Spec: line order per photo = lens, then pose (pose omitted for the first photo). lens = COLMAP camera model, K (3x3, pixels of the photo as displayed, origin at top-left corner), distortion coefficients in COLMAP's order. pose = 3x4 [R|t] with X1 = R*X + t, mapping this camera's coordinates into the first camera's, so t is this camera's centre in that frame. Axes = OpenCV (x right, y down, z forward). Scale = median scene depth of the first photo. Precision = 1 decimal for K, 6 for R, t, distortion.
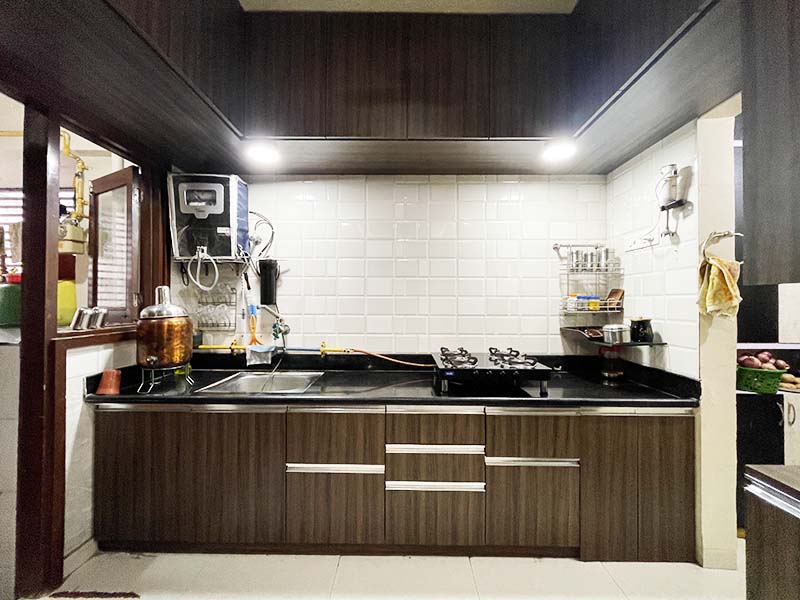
lens RADIAL K [[323.1, 0, 401.0], [0, 323.1, 299.8], [0, 0, 1]] dist [-0.003540, 0.000549]
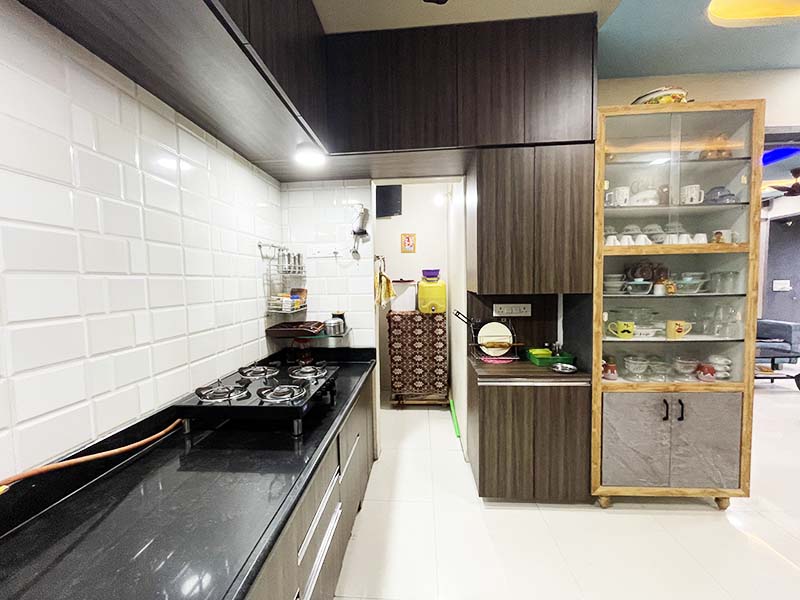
lens RADIAL K [[323.1, 0, 401.7], [0, 323.1, 299.4], [0, 0, 1]] dist [-0.003540, 0.000549]
pose [[0.053800, -0.060576, 0.996713, -0.555052], [0.010930, 0.998134, 0.060072, -0.071312], [-0.998492, 0.007662, 0.054362, 0.668801]]
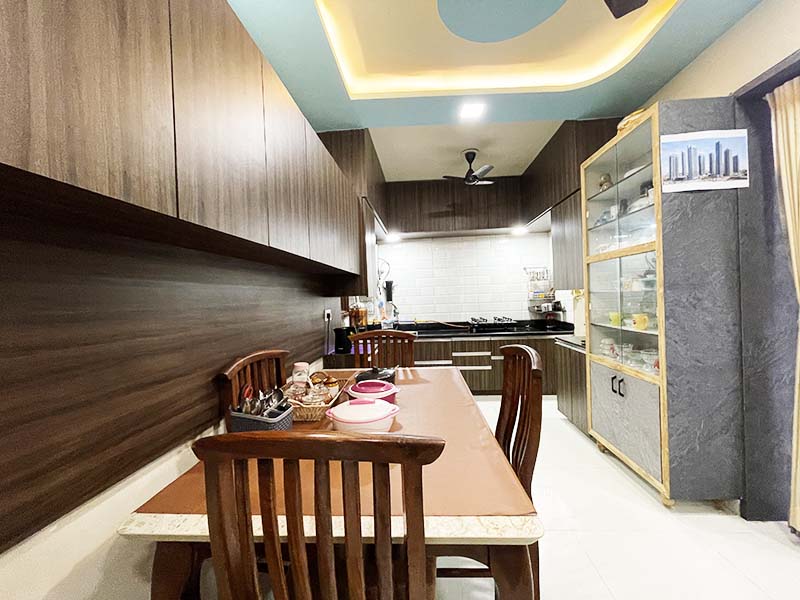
lens RADIAL K [[323.1, 0, 401.8], [0, 323.1, 299.0], [0, 0, 1]] dist [-0.003540, 0.000549]
pose [[0.997407, -0.039008, -0.060478, -0.246504], [0.039820, 0.999131, 0.012273, -0.029691], [0.059947, -0.014649, 0.998094, -1.424738]]
